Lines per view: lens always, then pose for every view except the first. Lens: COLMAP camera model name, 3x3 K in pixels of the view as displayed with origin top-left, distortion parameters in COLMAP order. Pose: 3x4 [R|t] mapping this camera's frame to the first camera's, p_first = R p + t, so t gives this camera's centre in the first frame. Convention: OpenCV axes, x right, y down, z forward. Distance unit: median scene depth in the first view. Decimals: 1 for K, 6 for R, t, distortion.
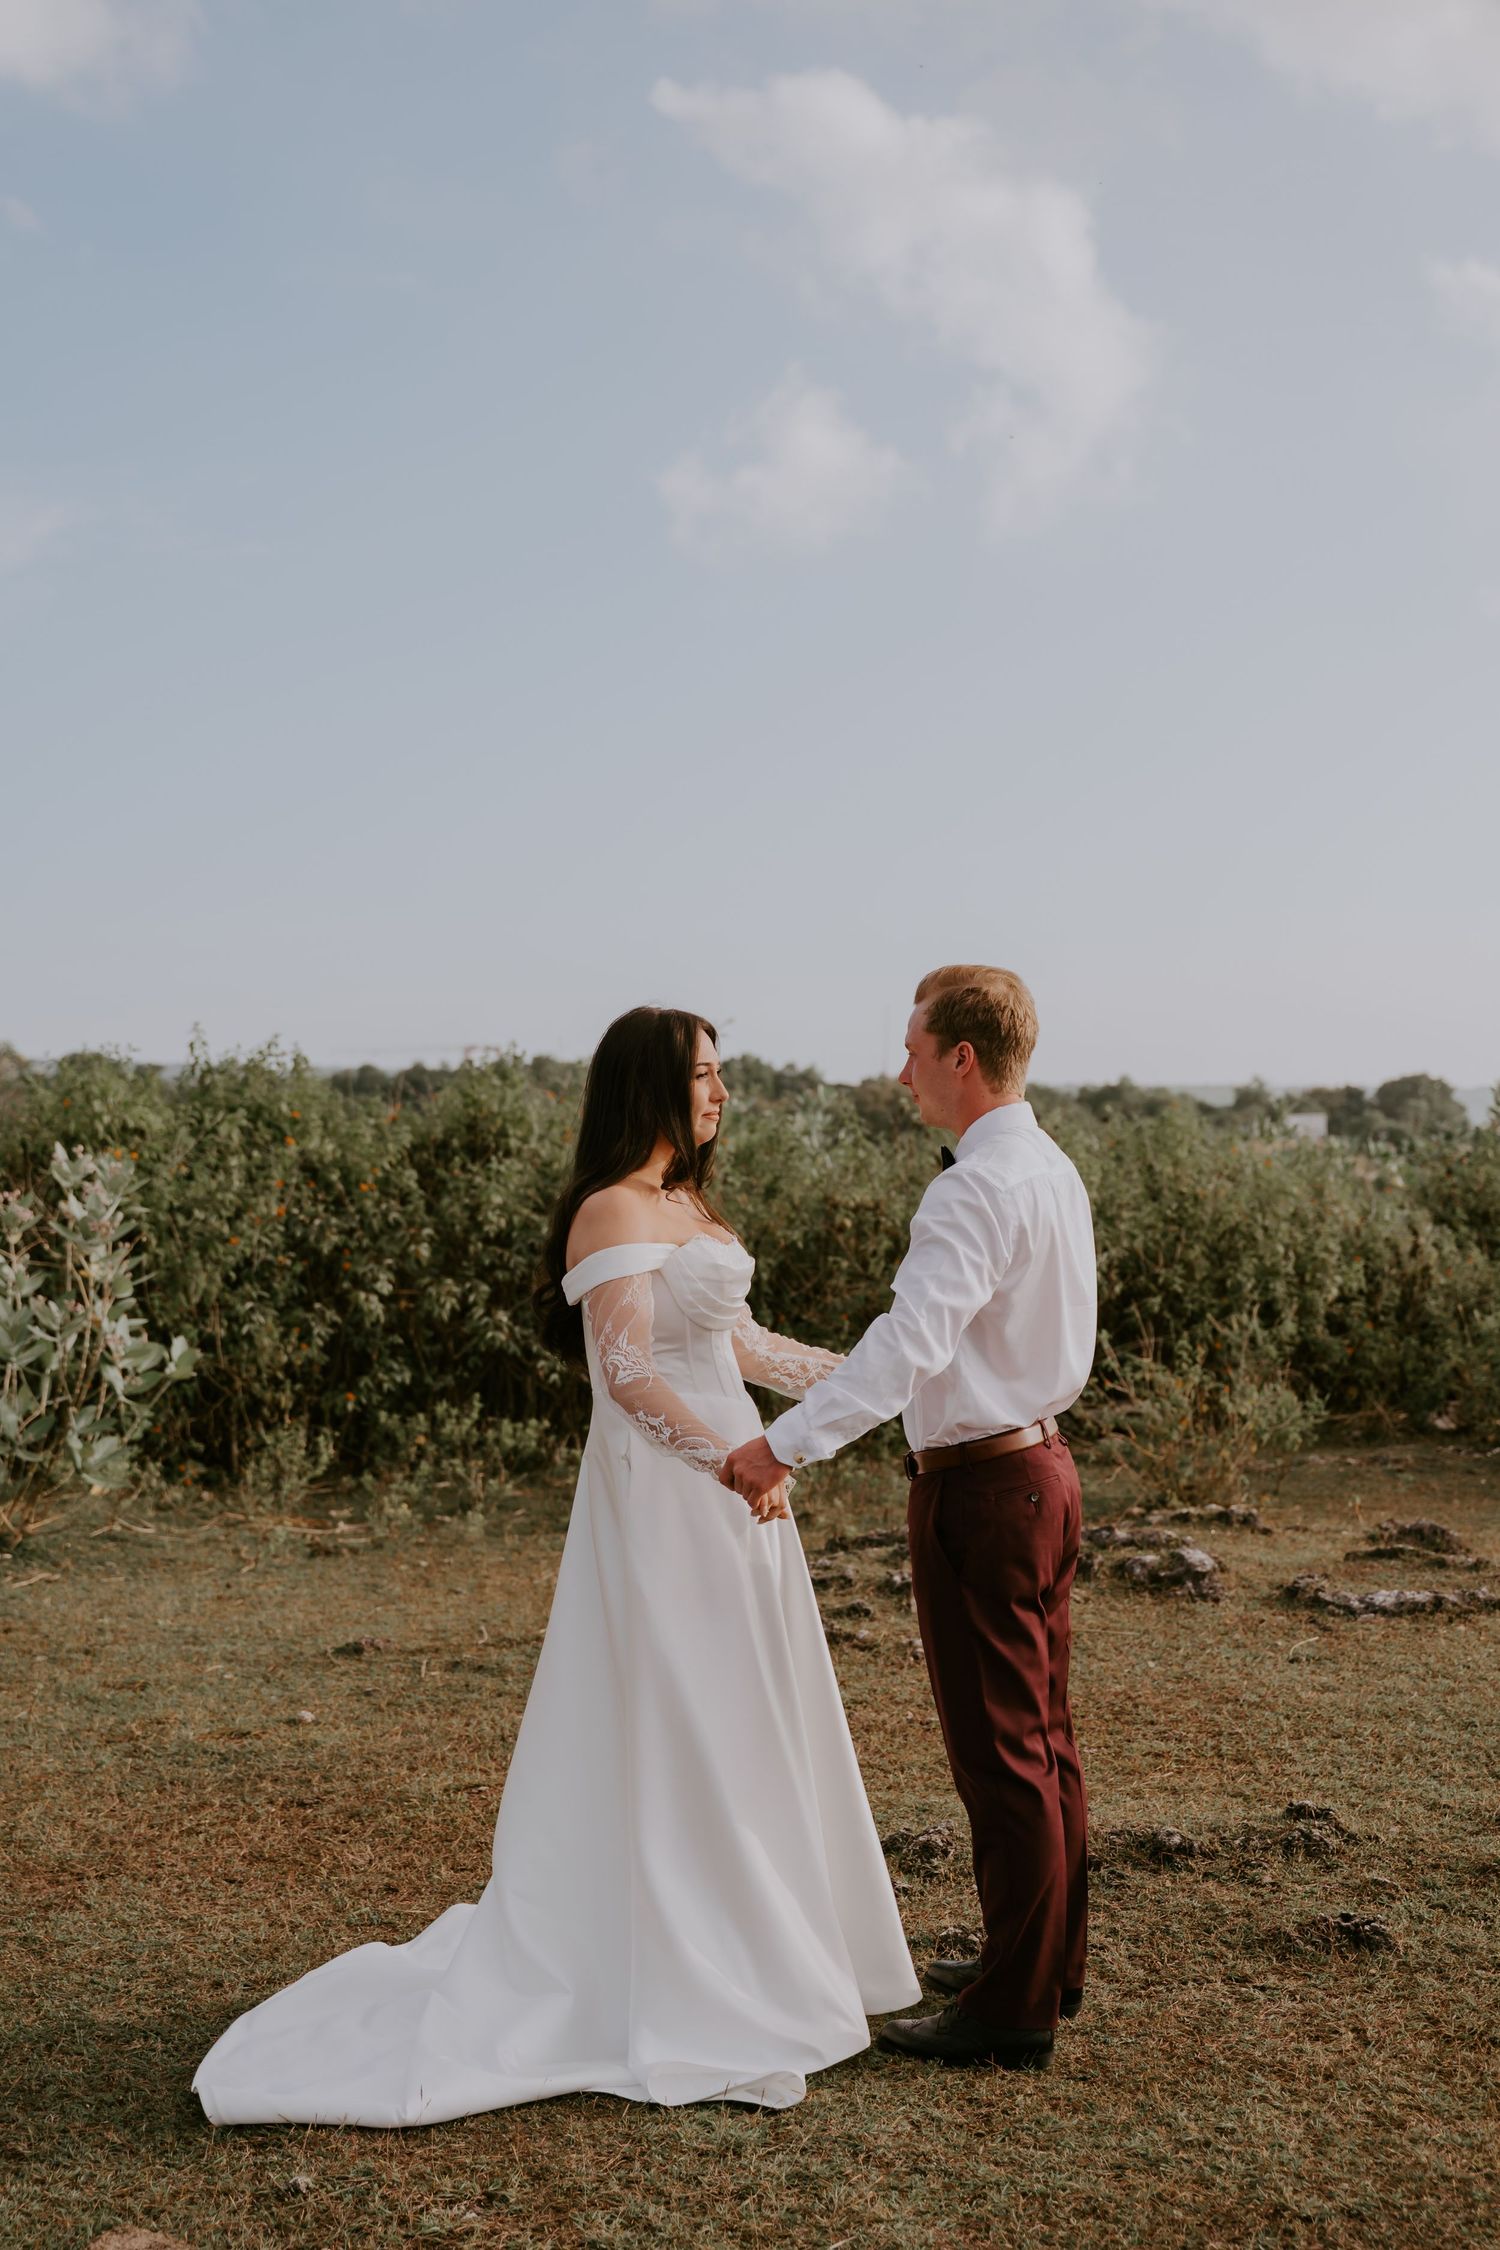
lens RADIAL K [[2840.2, 0, 750.0], [0, 2840.2, 1125.0], [0, 0, 1]] dist [-0.019649, 0.005357]
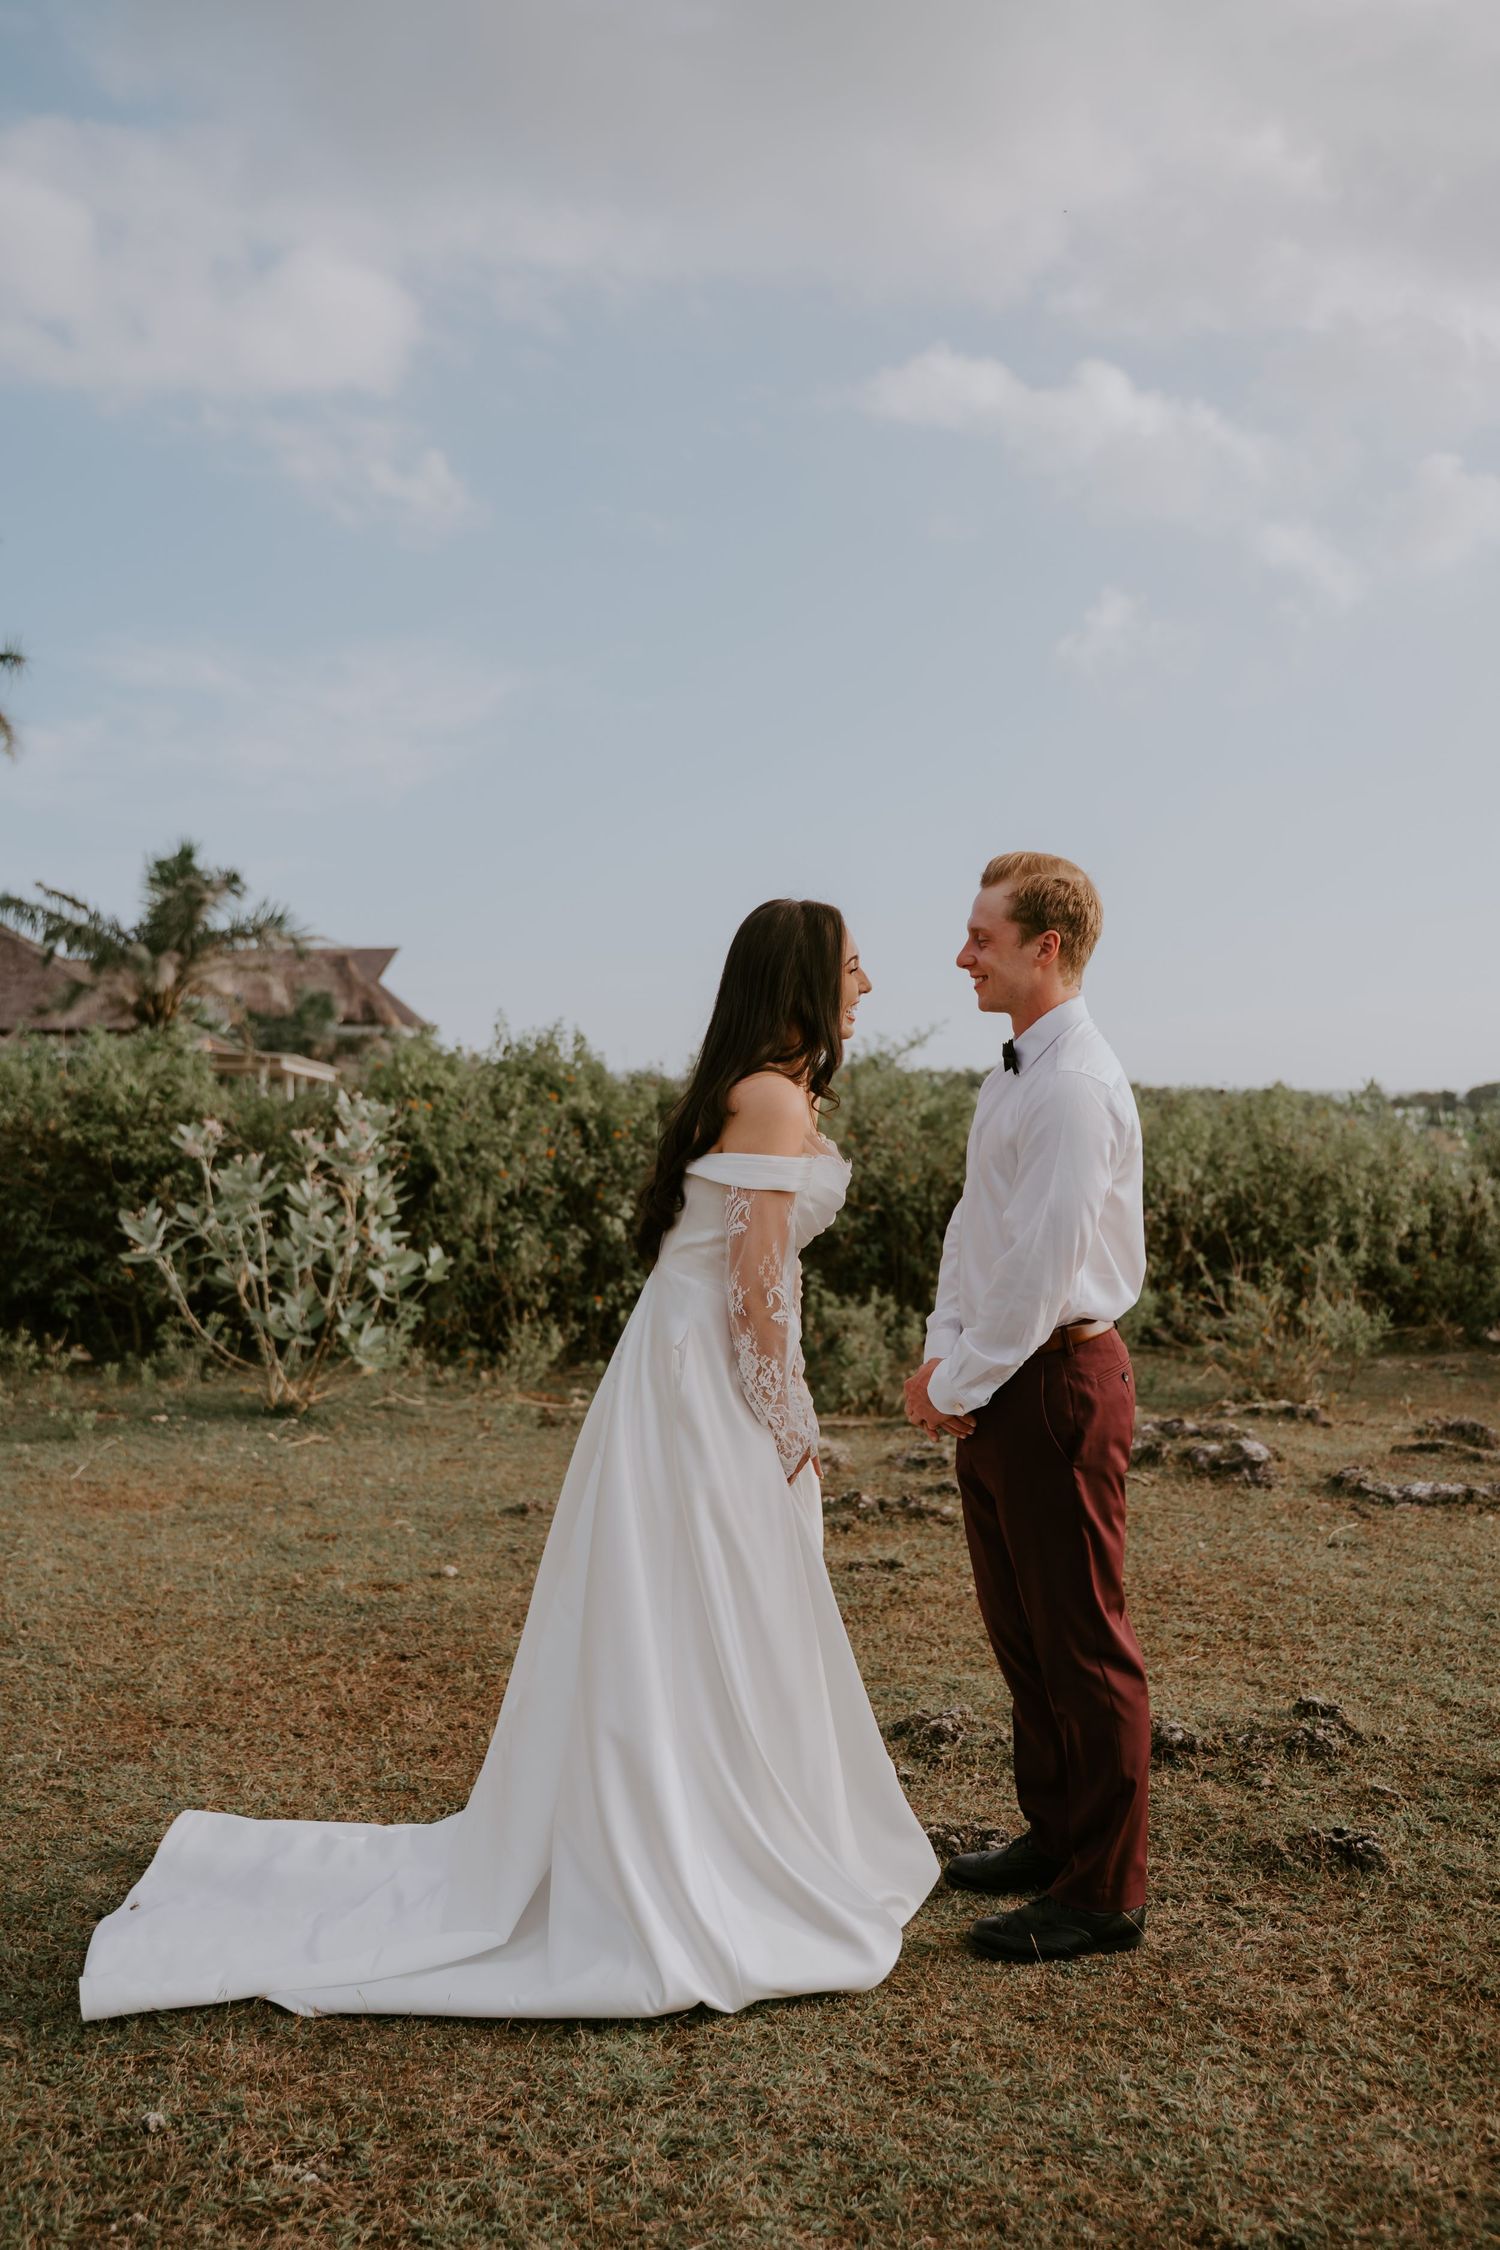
lens RADIAL K [[2079.9, 0, 750.0], [0, 2079.9, 1125.0], [0, 0, 1]] dist [-0.002750, -0.011277]
pose [[0.993836, 0.007221, -0.110628, 0.045431], [-0.006256, 0.999939, 0.009065, 0.015086], [0.110687, -0.008317, 0.993821, 0.139520]]
